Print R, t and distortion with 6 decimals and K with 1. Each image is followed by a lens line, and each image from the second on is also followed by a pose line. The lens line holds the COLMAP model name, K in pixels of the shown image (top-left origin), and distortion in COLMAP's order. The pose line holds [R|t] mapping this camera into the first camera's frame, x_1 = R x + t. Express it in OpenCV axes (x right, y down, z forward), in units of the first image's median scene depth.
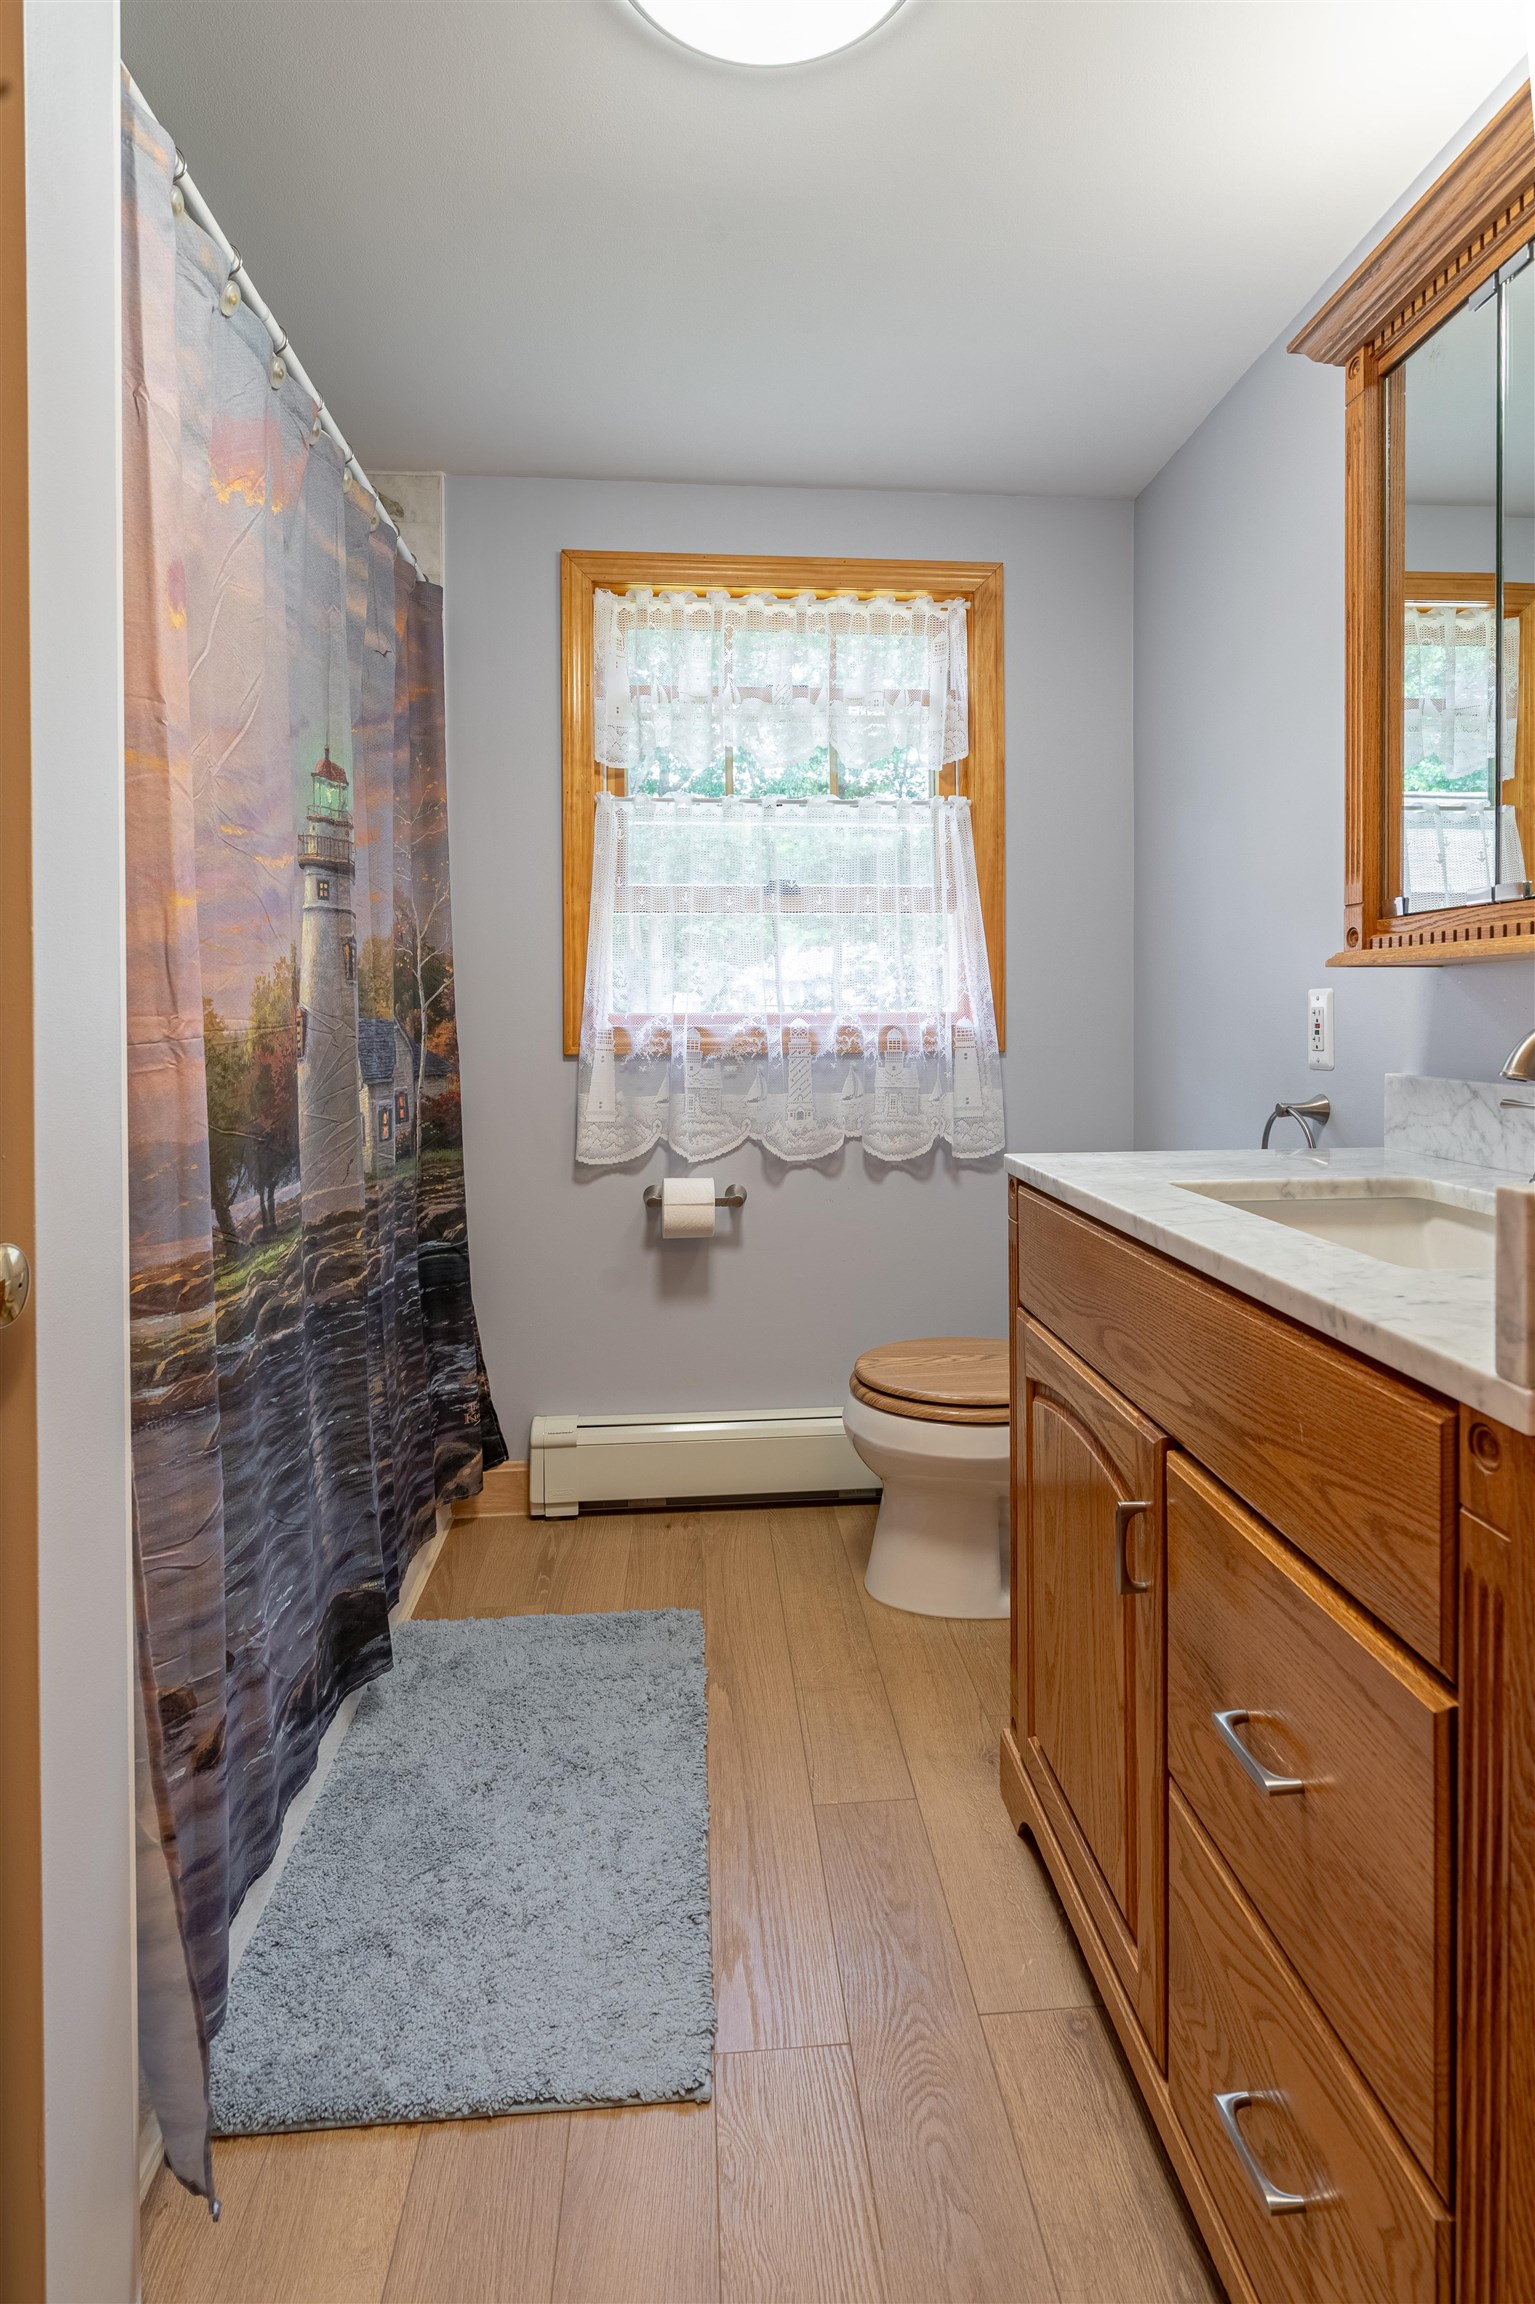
lens RADIAL K [[1053.5, 0, 772.1], [0, 1053.5, 1150.2], [0, 0, 1]] dist [-0.043563, 0.000631]
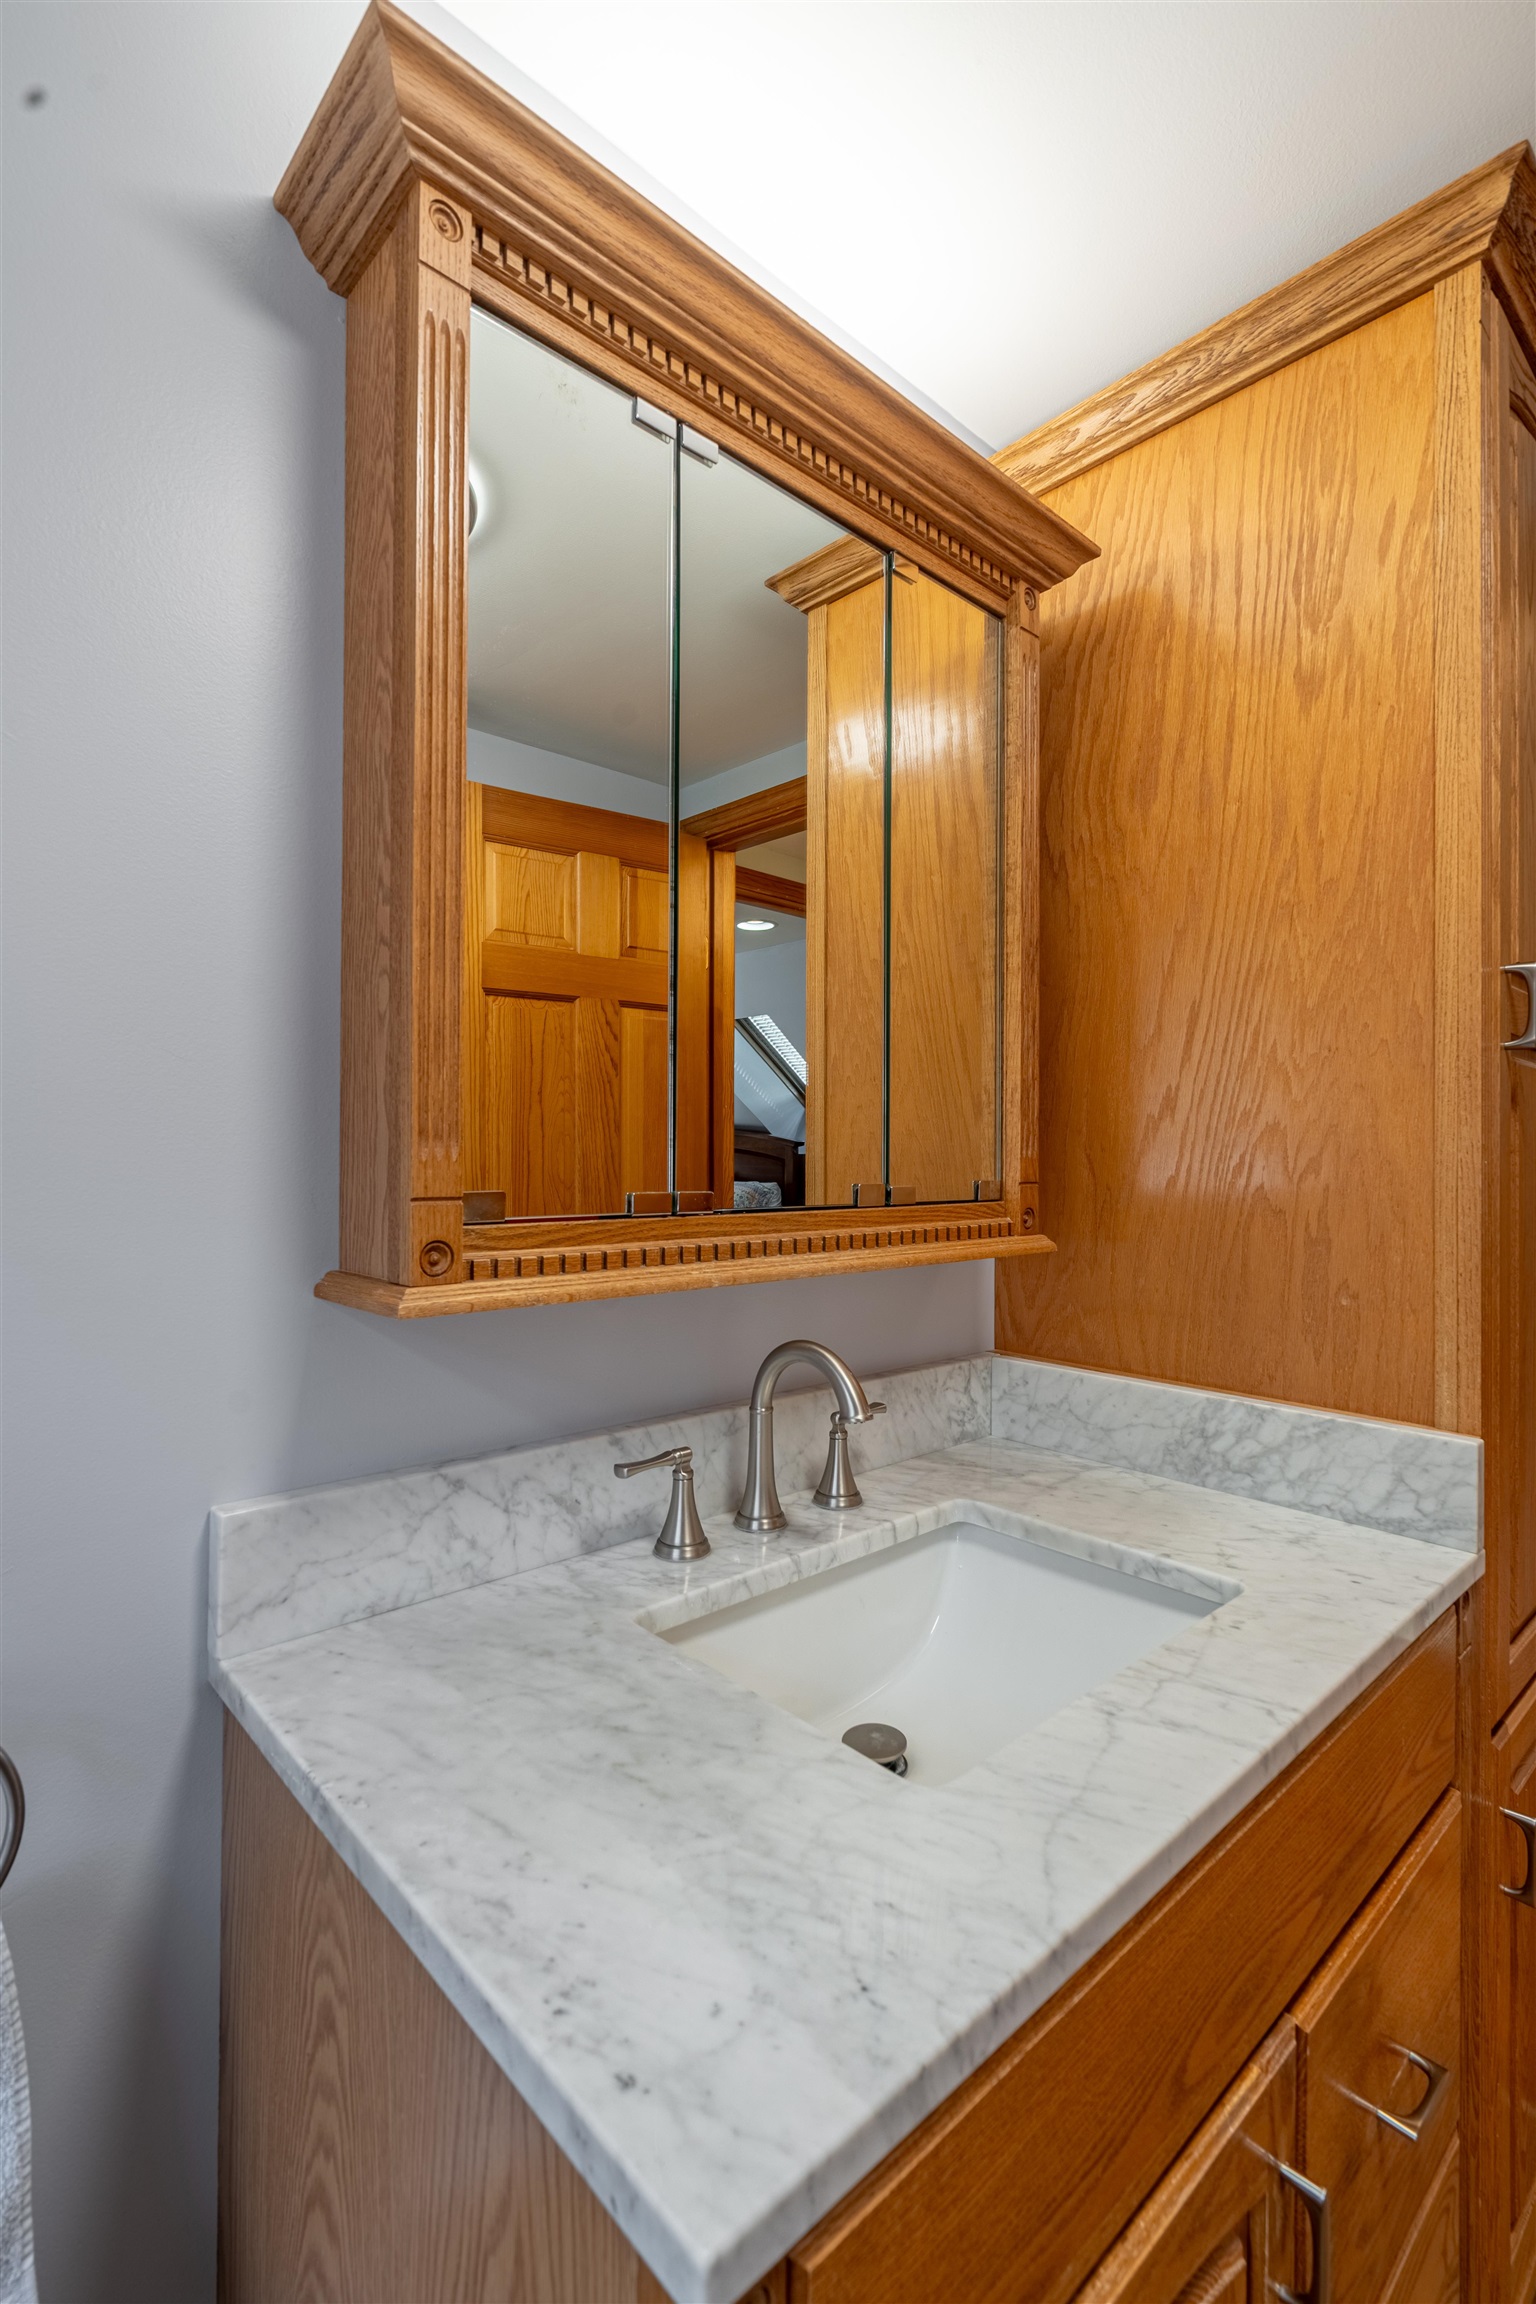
lens RADIAL K [[1053.5, 0, 772.6], [0, 1053.5, 1150.2], [0, 0, 1]] dist [-0.043563, 0.000631]
pose [[-0.622675, 0.009328, 0.782425, 0.041476], [0.104027, 0.992040, 0.070960, -0.288722], [-0.775535, 0.125578, -0.618689, 1.224688]]
